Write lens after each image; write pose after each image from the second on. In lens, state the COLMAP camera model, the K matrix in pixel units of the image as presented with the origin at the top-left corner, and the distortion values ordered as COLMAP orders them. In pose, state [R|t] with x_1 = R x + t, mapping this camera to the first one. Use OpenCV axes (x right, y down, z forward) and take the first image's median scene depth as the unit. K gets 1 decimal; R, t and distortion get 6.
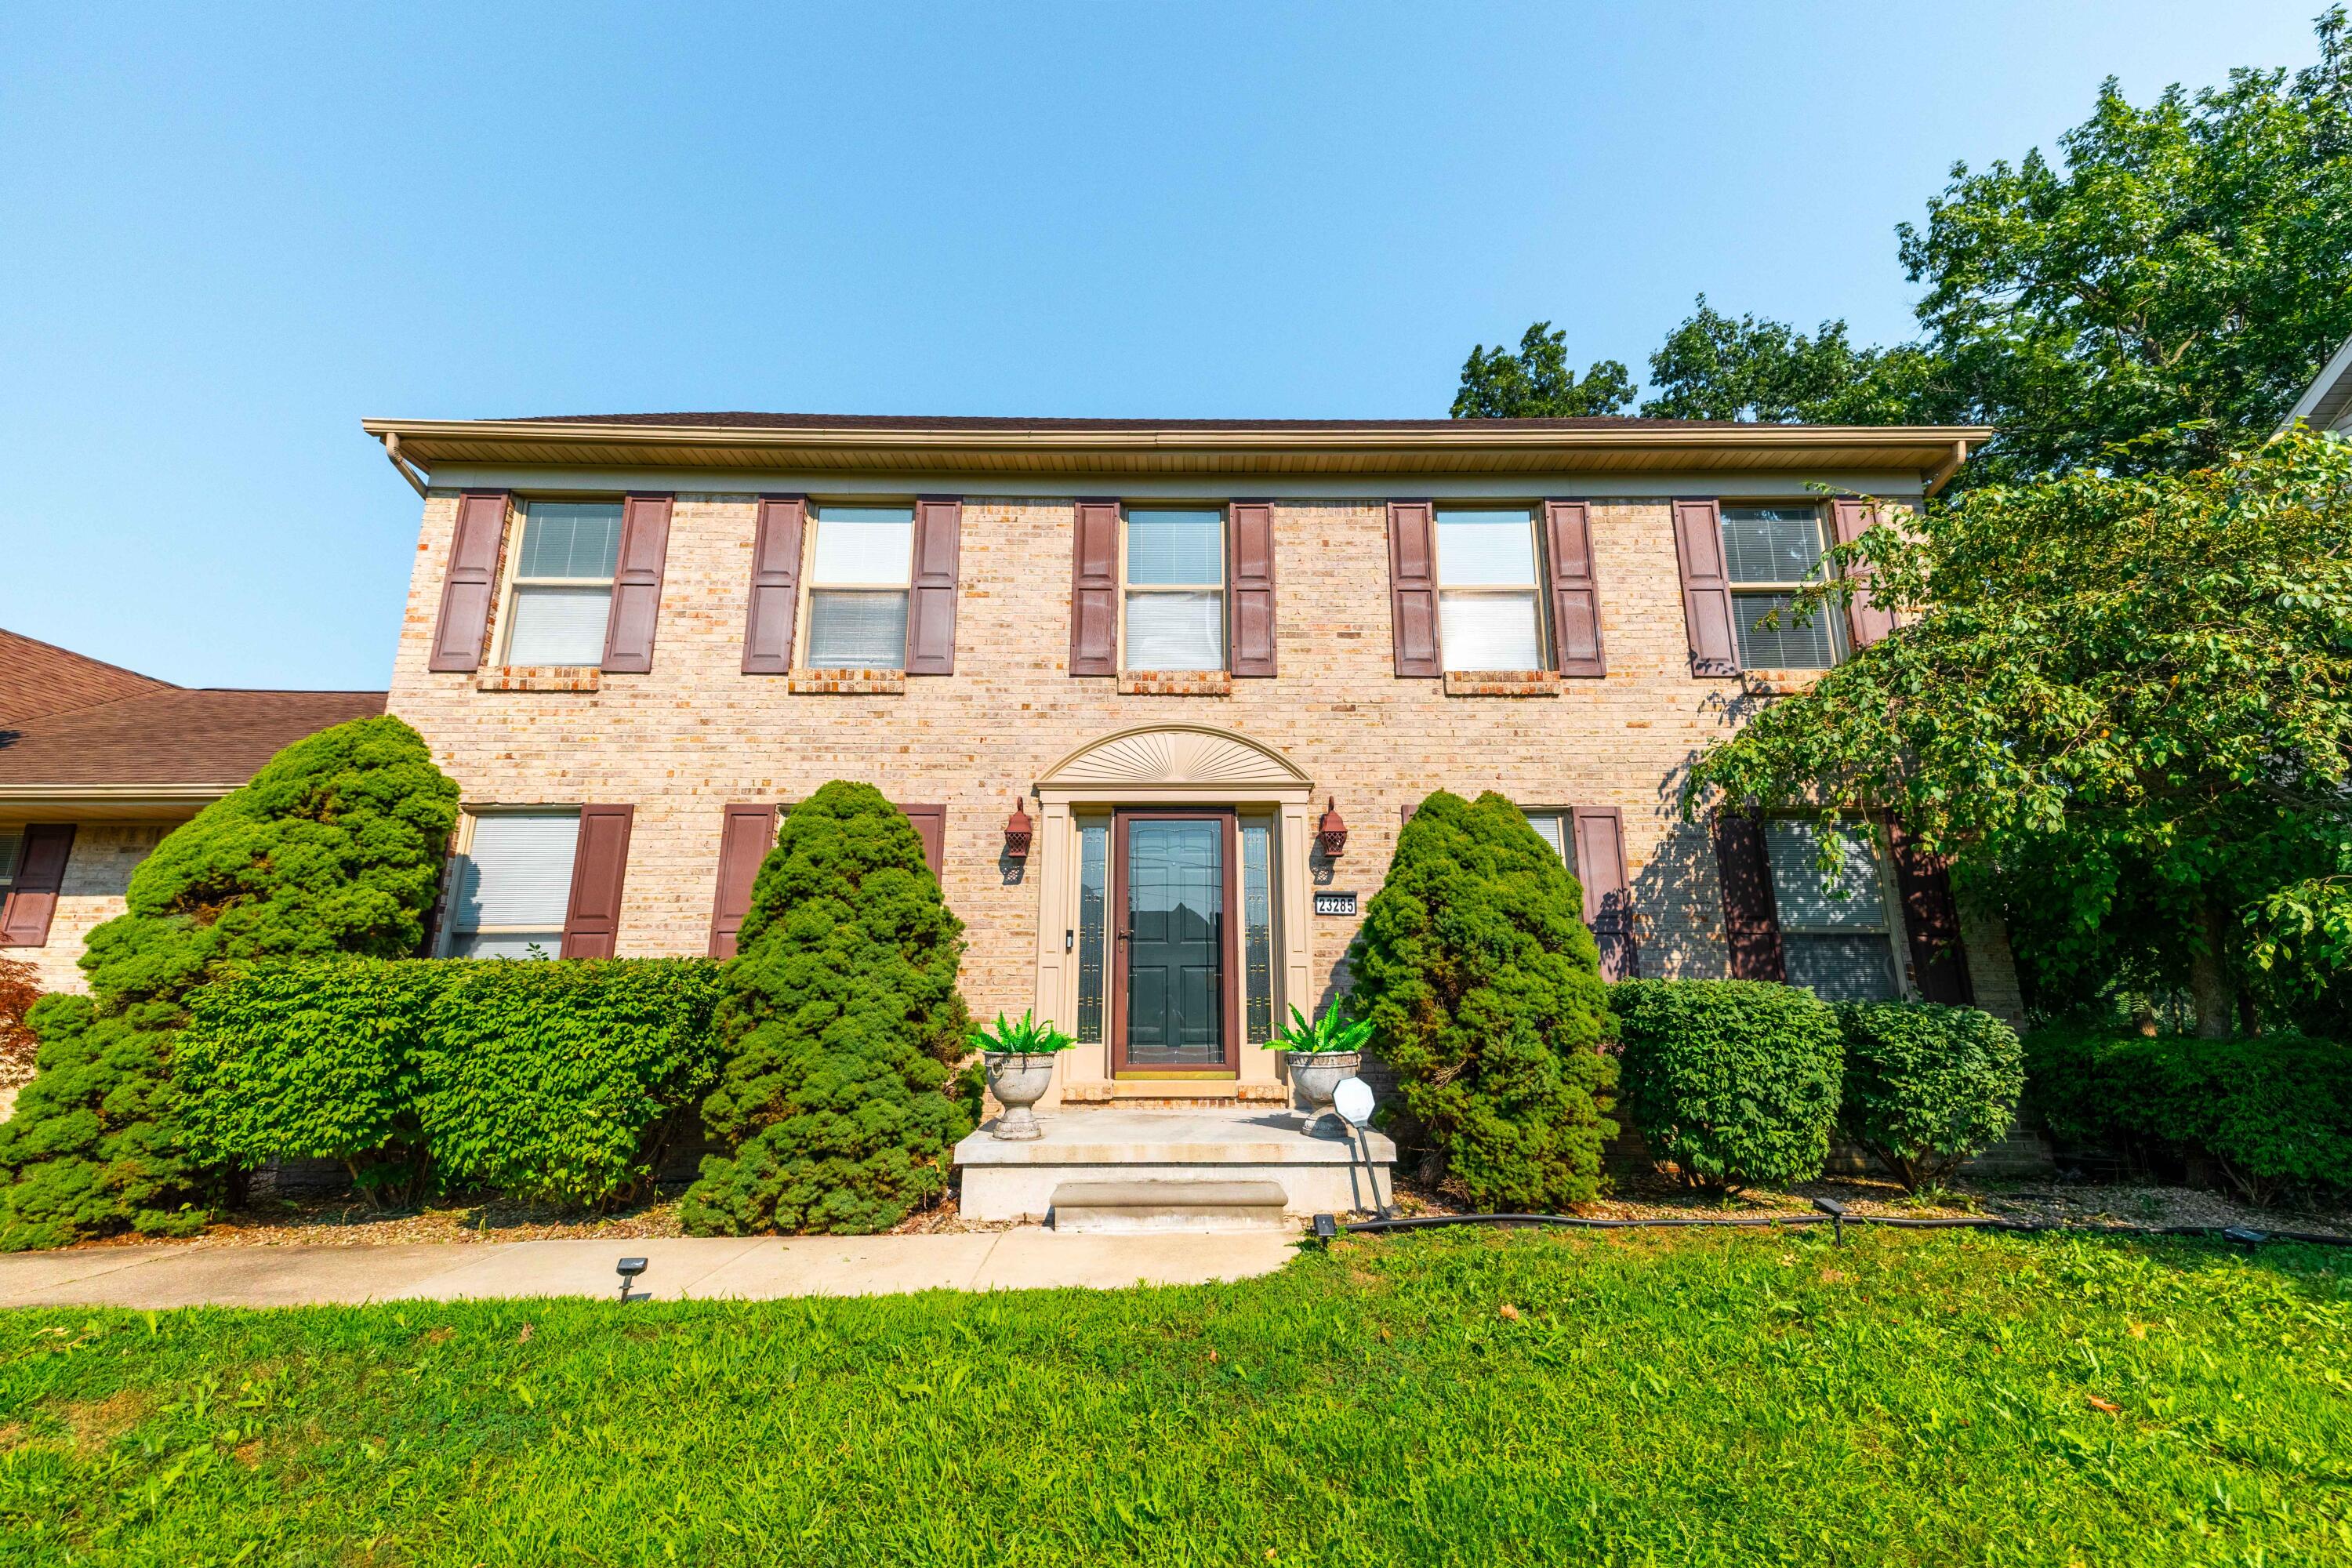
lens RADIAL K [[1016.9, 0, 1169.8], [0, 1016.9, 795.3], [0, 0, 1]] dist [0.038553, -0.000289]
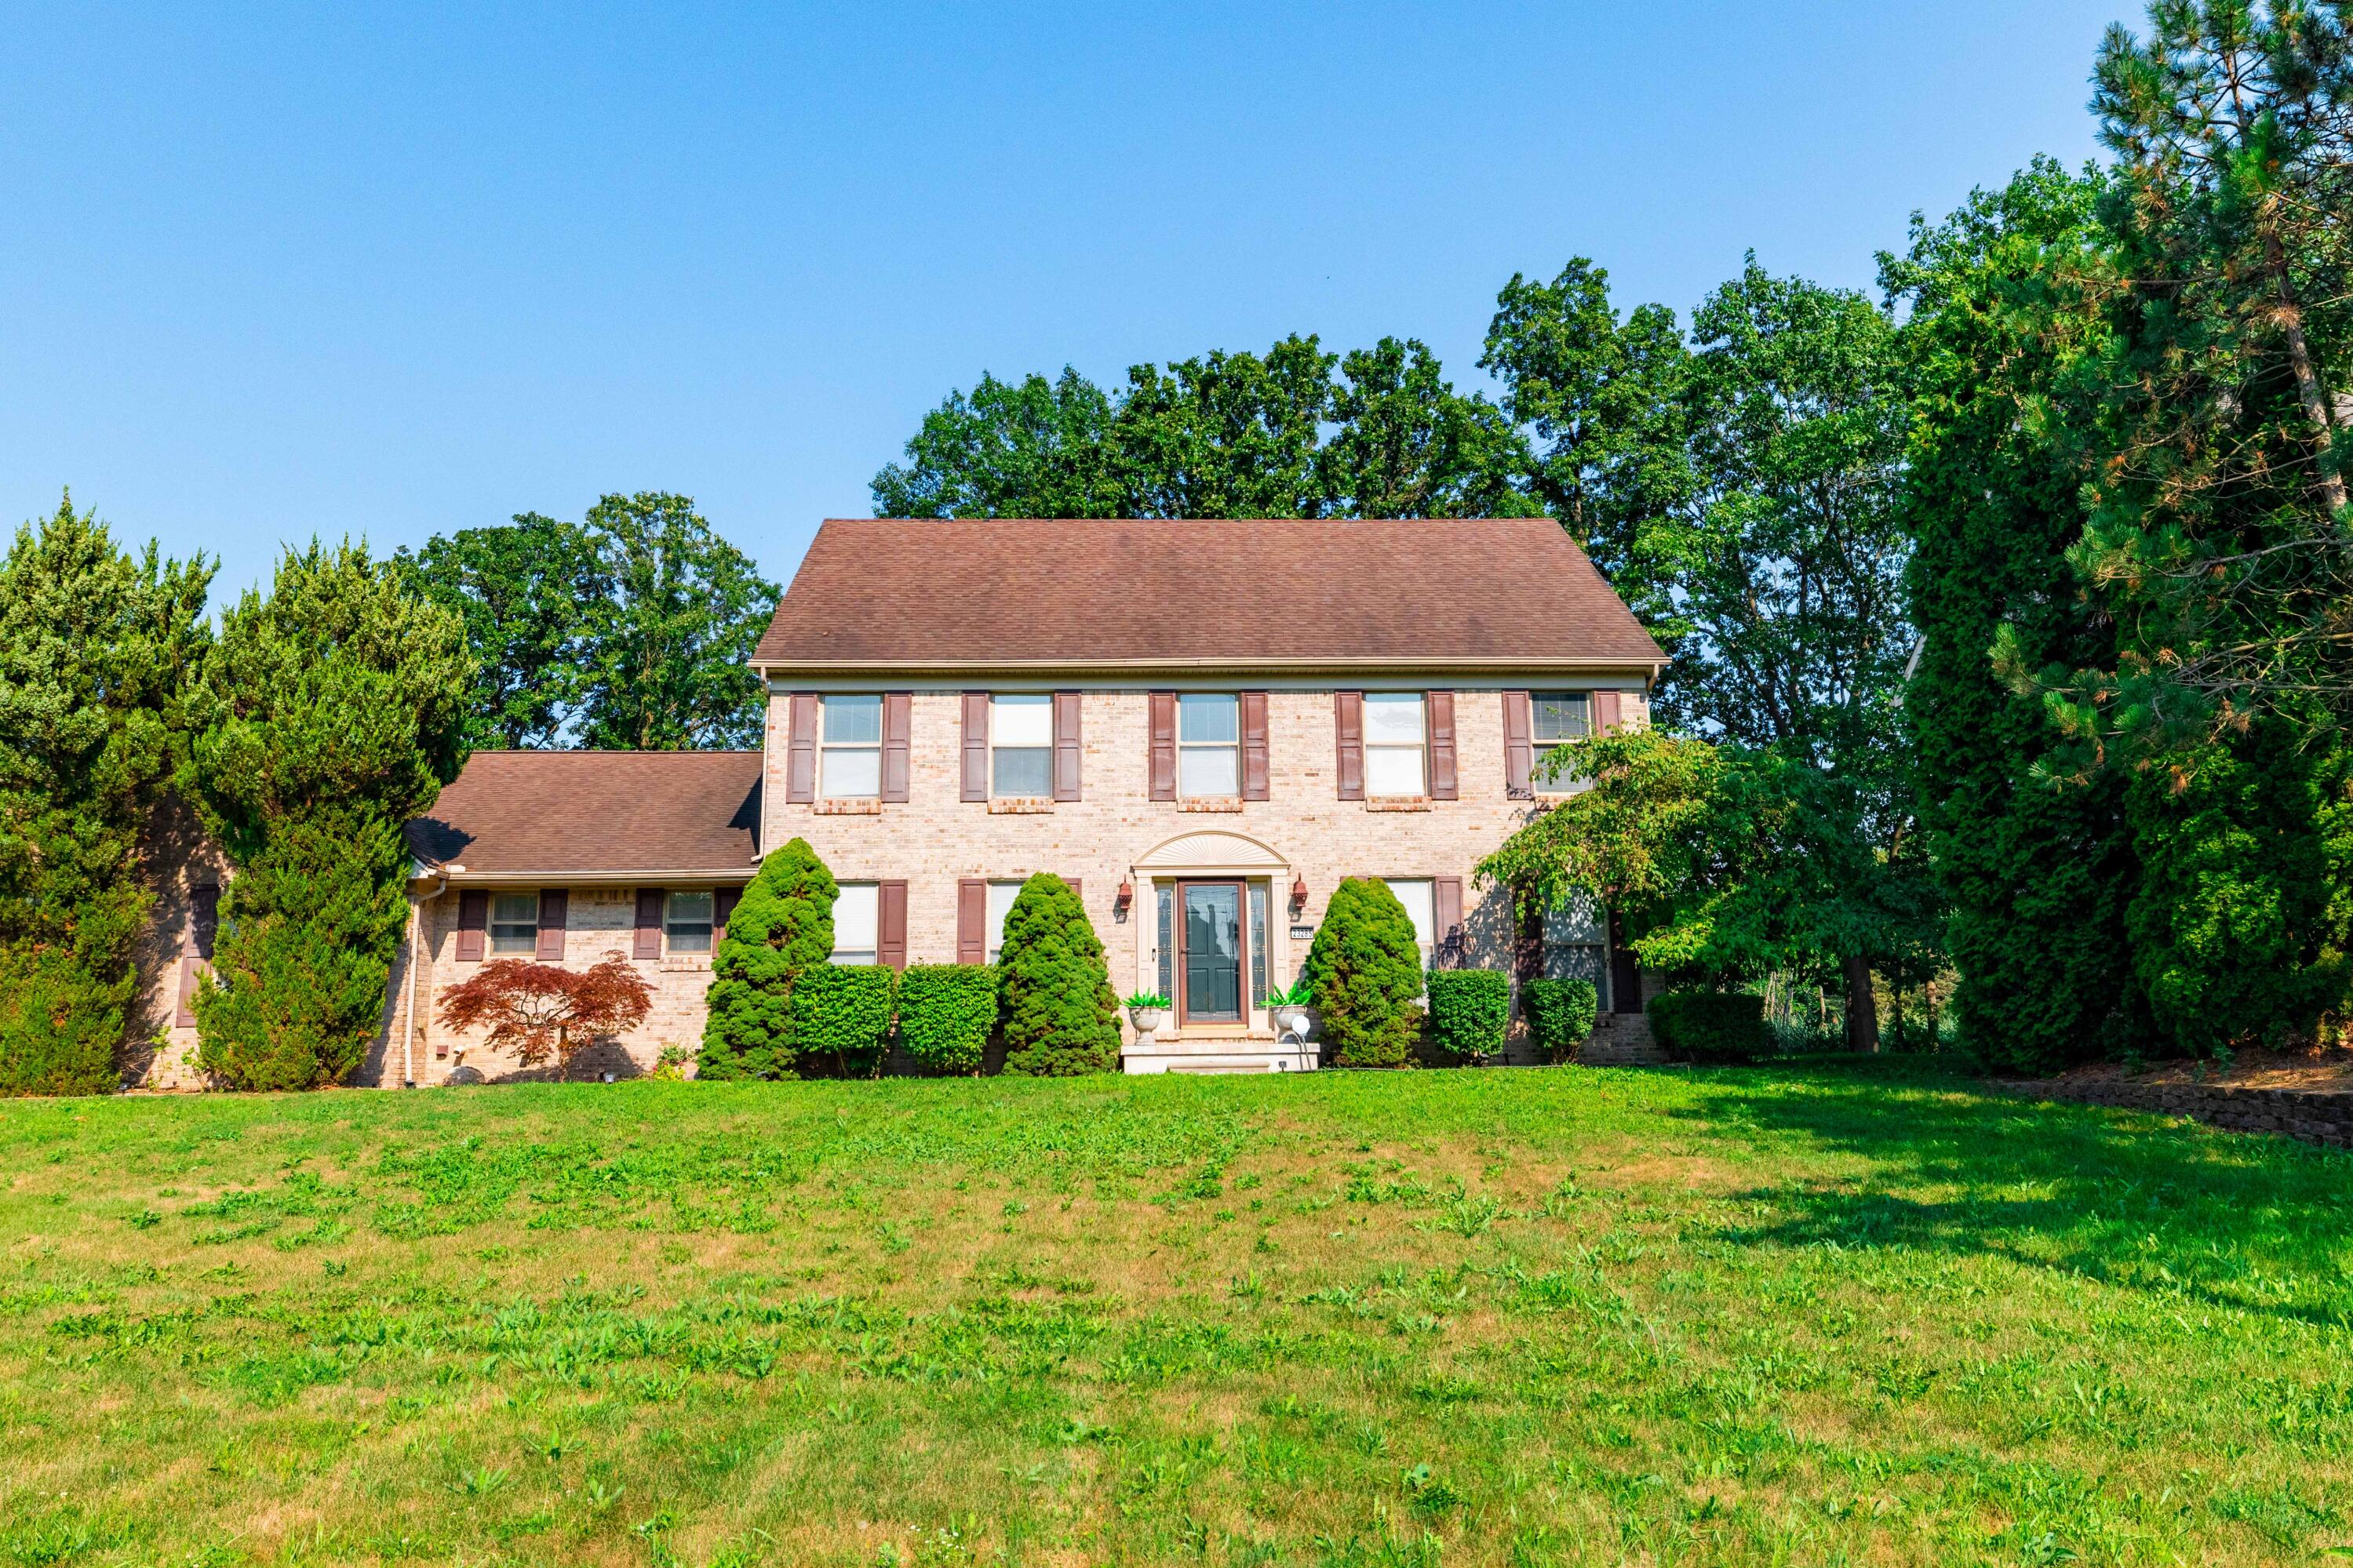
lens RADIAL K [[1476.8, 0, 1176.5], [0, 1476.8, 784.0], [0, 0, 1]] dist [-0.000092, 0.000074]
pose [[0.999757, -0.006460, 0.021090, -0.109001], [0.005822, 0.999527, 0.030185, -0.230027], [-0.021275, -0.030055, 0.999322, -1.553498]]
